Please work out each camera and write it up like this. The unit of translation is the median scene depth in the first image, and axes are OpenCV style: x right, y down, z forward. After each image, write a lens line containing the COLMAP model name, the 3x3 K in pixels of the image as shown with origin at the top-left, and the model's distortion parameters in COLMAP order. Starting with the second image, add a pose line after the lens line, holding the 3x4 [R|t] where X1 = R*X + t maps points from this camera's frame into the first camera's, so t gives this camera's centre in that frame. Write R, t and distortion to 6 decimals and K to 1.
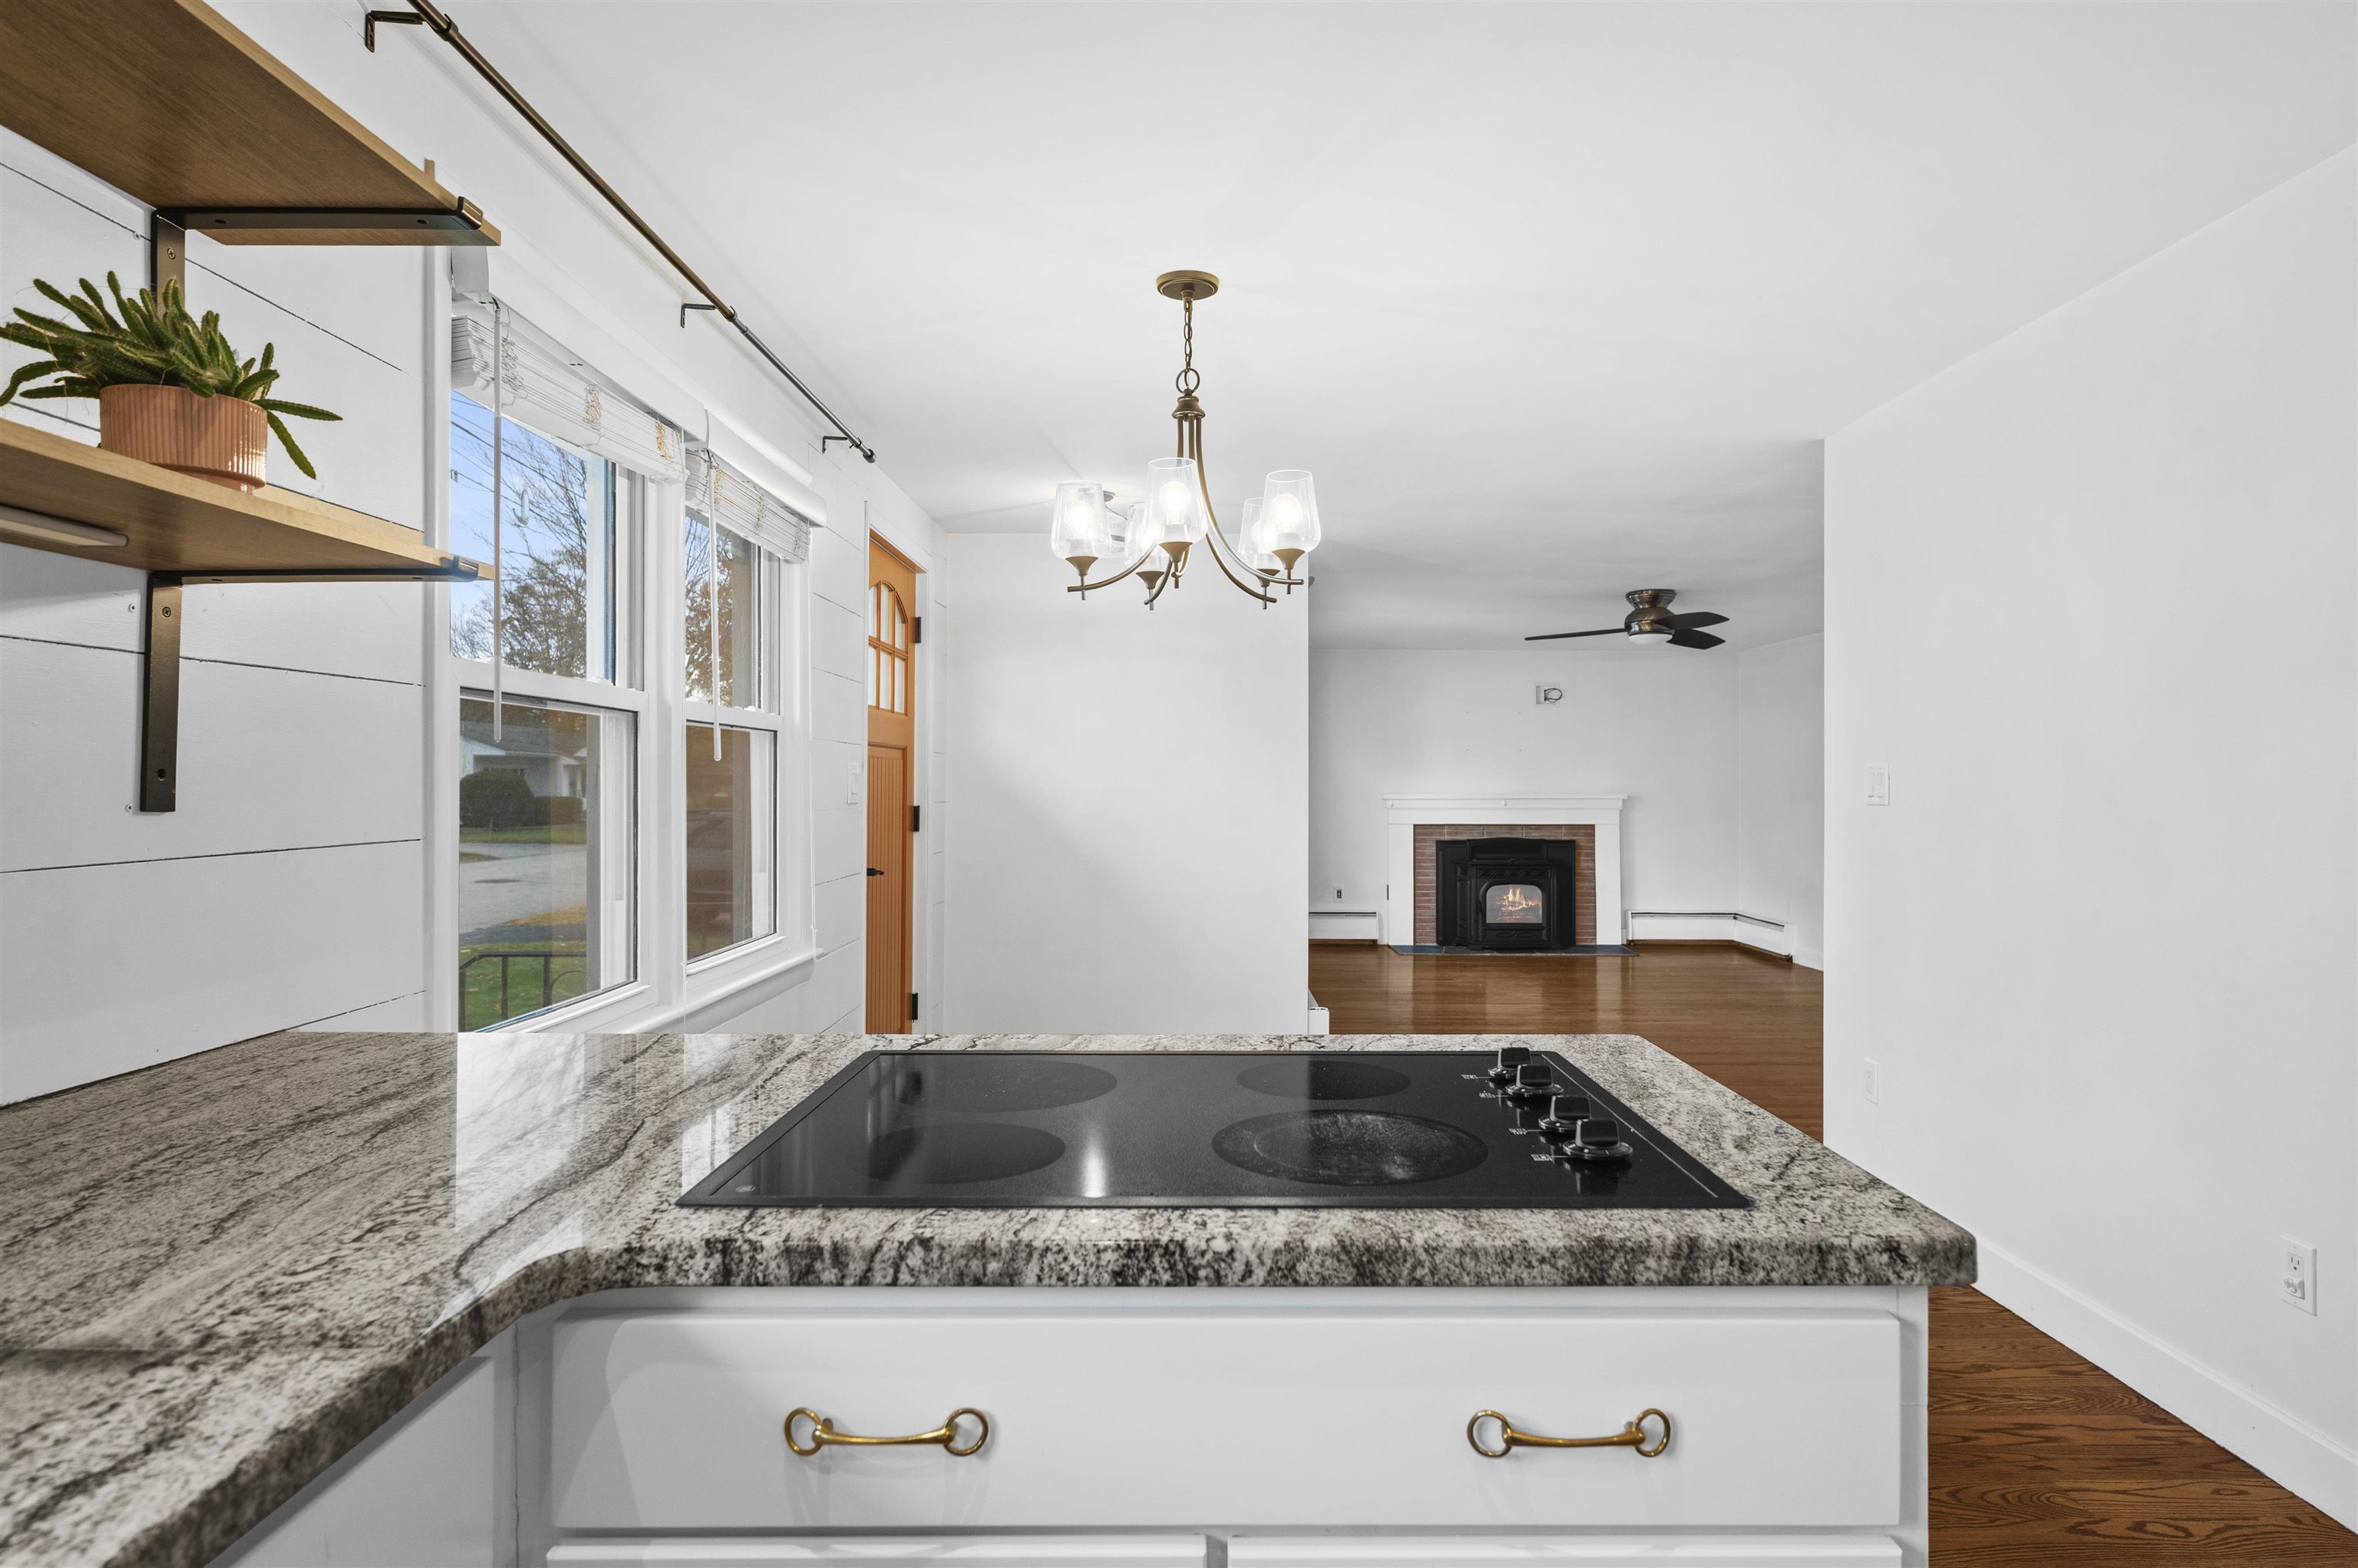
lens RADIAL K [[1305.2, 0, 1189.8], [0, 1305.2, 782.9], [0, 0, 1]] dist [0.003478, 0.000001]
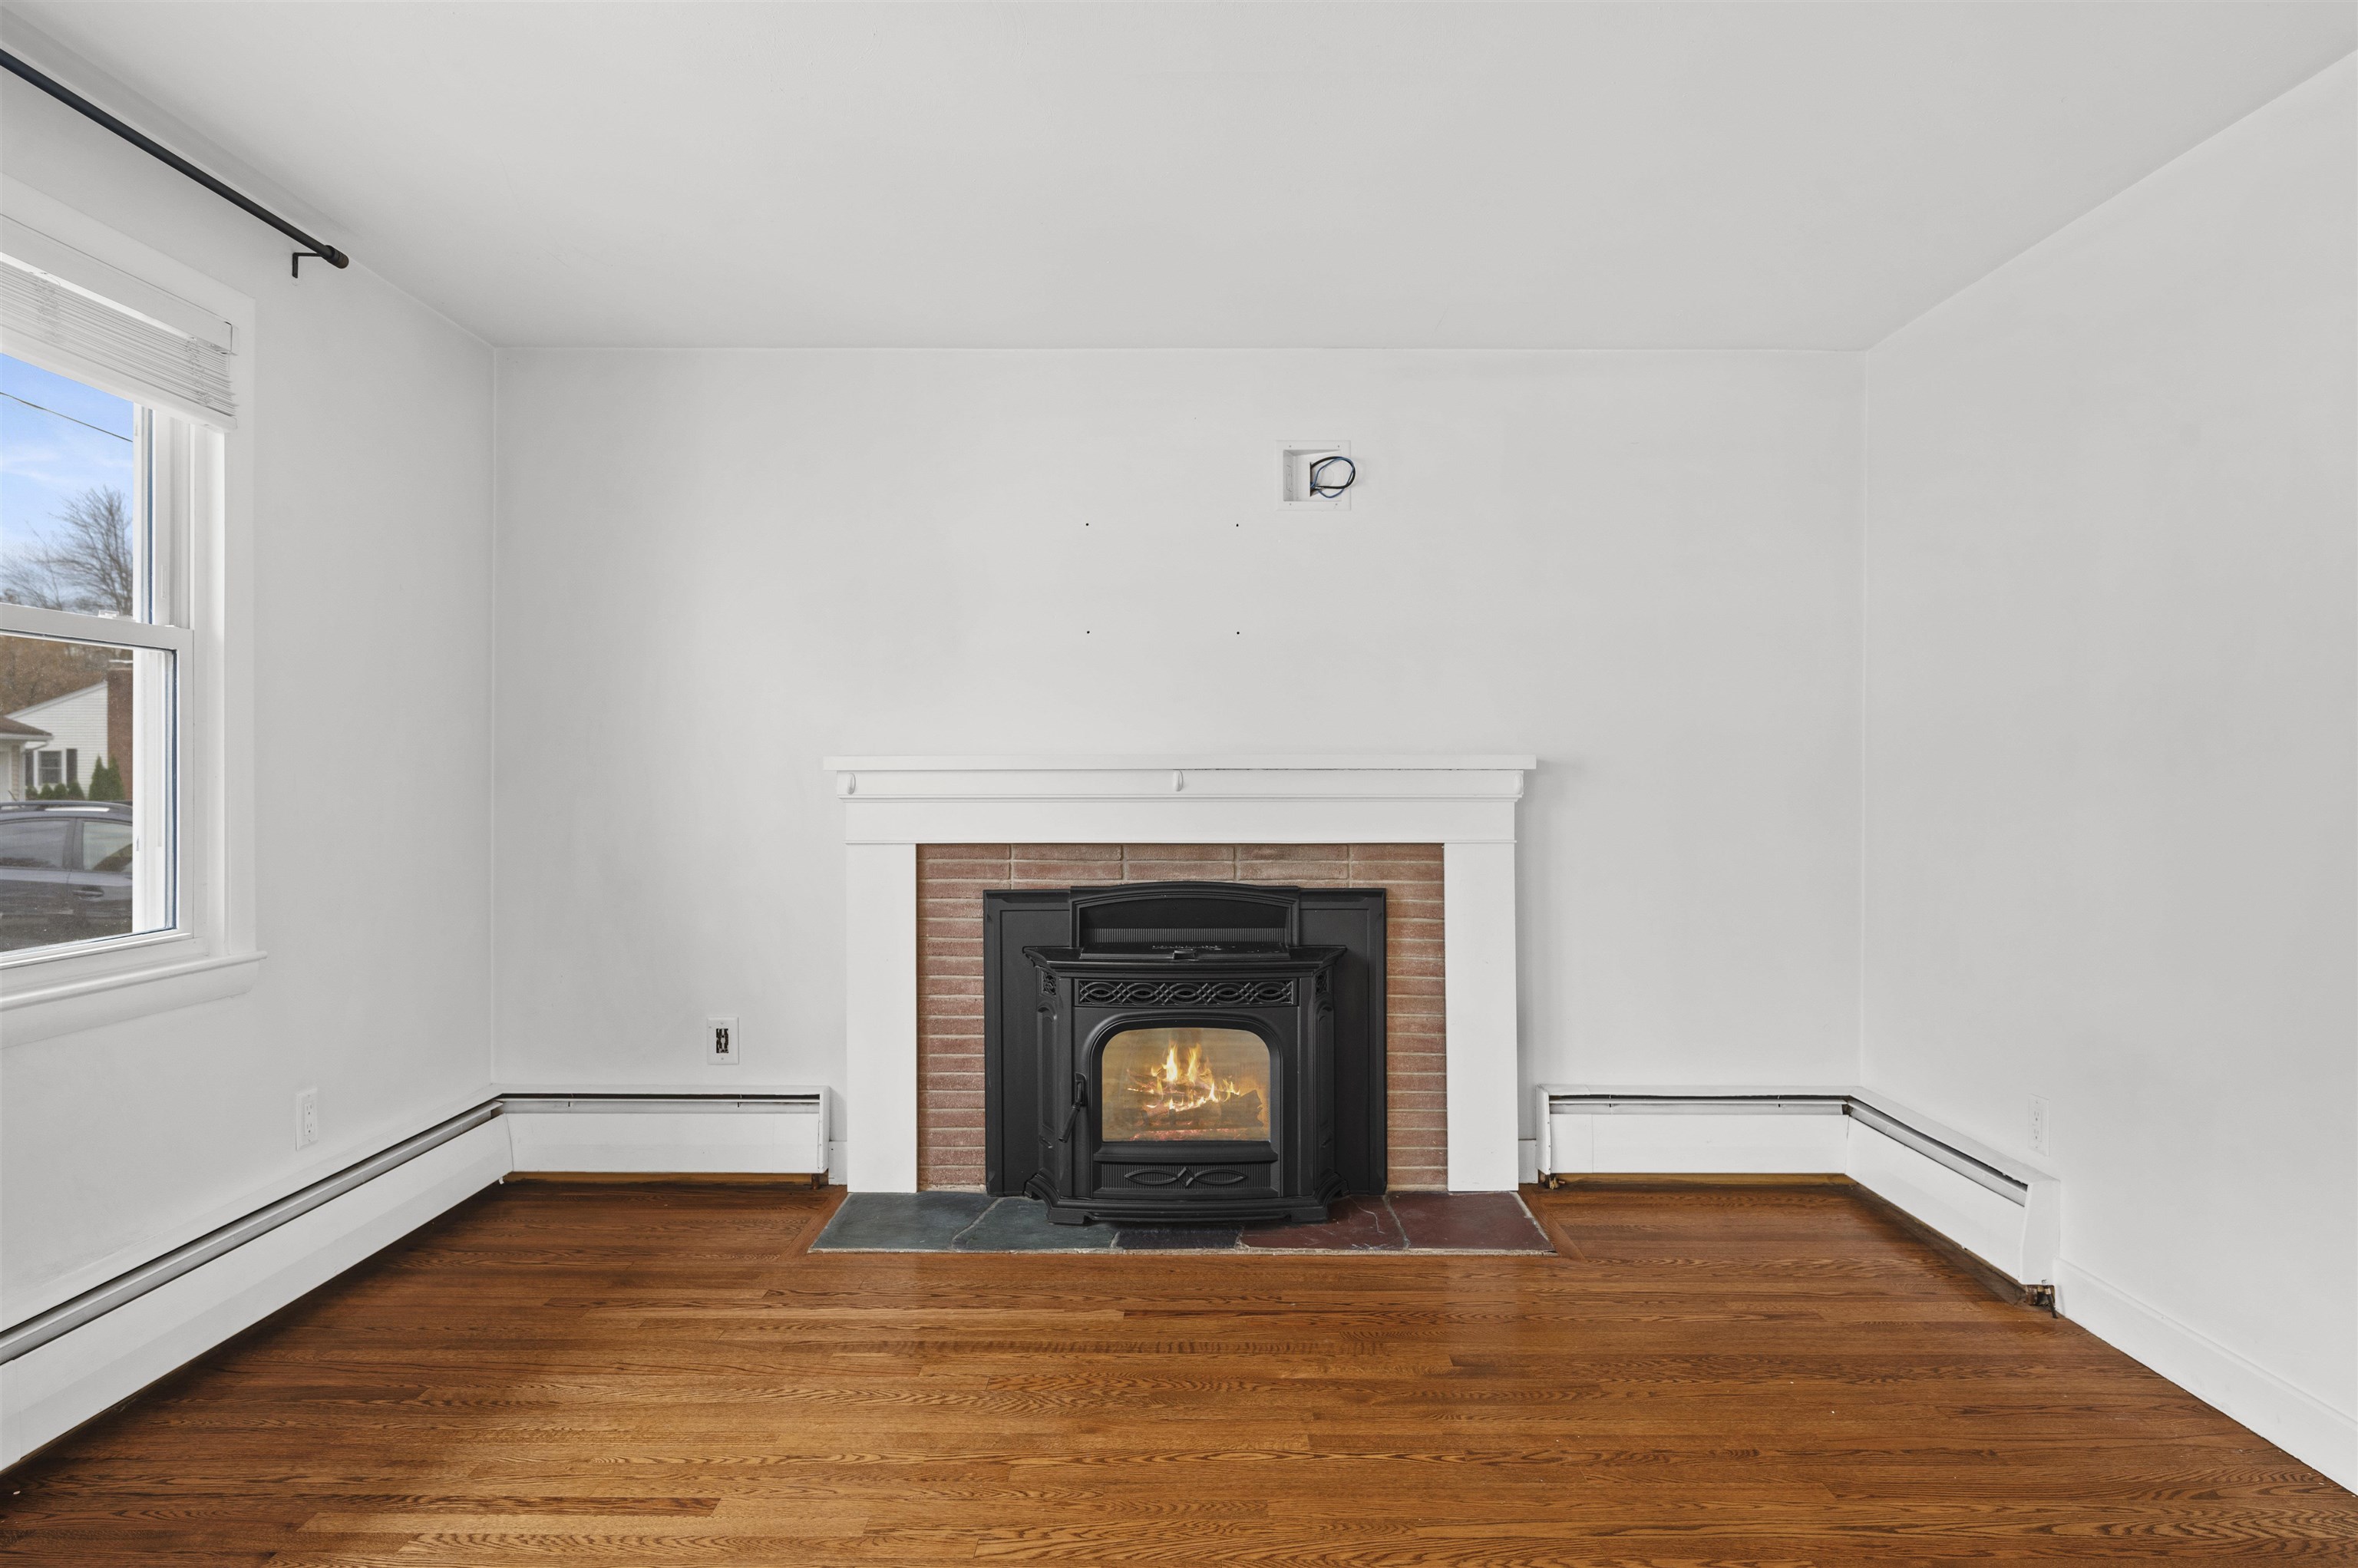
lens RADIAL K [[1423.4, 0, 1186.6], [0, 1423.4, 775.7], [0, 0, 1]] dist [-0.002527, -0.000701]
pose [[0.999954, -0.001365, 0.009509, 0.241791], [0.001268, 0.999948, 0.010148, 0.010331], [-0.009522, -0.010136, 0.999903, 0.632412]]
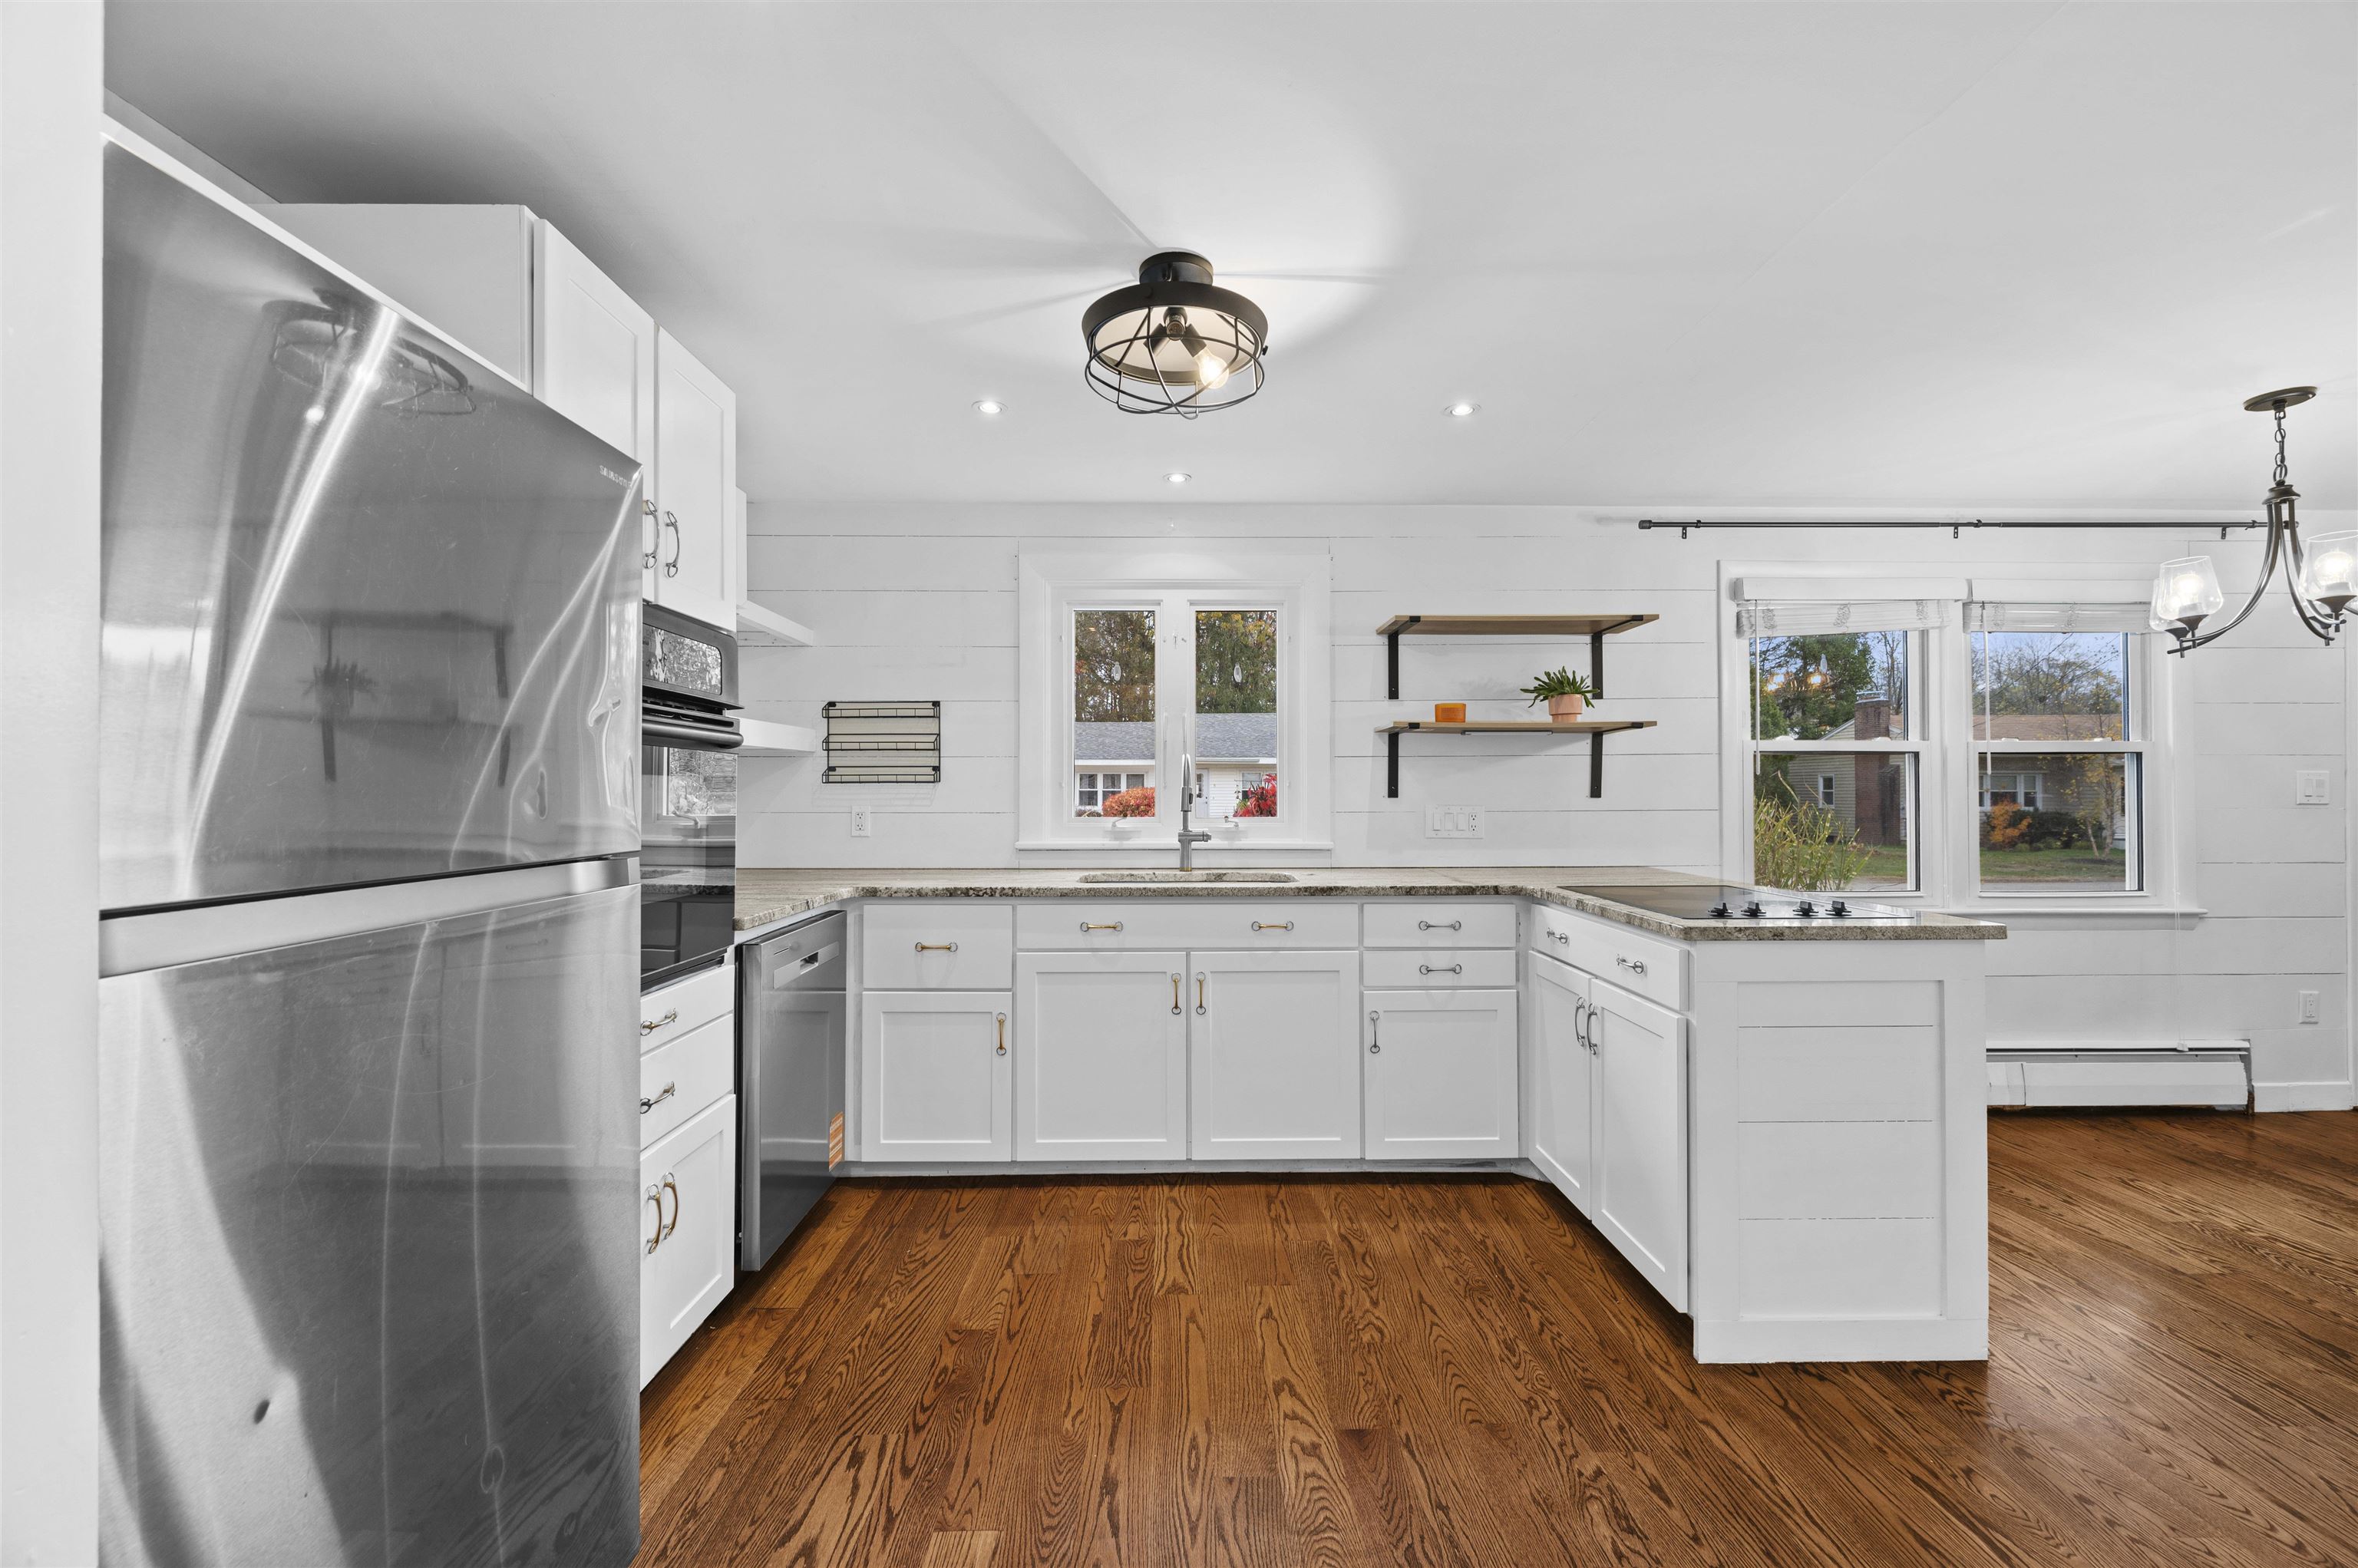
lens RADIAL K [[955.8, 0, 1194.1], [0, 955.8, 784.7], [0, 0, 1]] dist [-0.000509, 0.000020]
pose [[0.006304, -0.008582, -0.999943, 0.265854], [0.002826, 0.999959, -0.008564, 0.000647], [0.999976, -0.002772, 0.006328, -0.020232]]
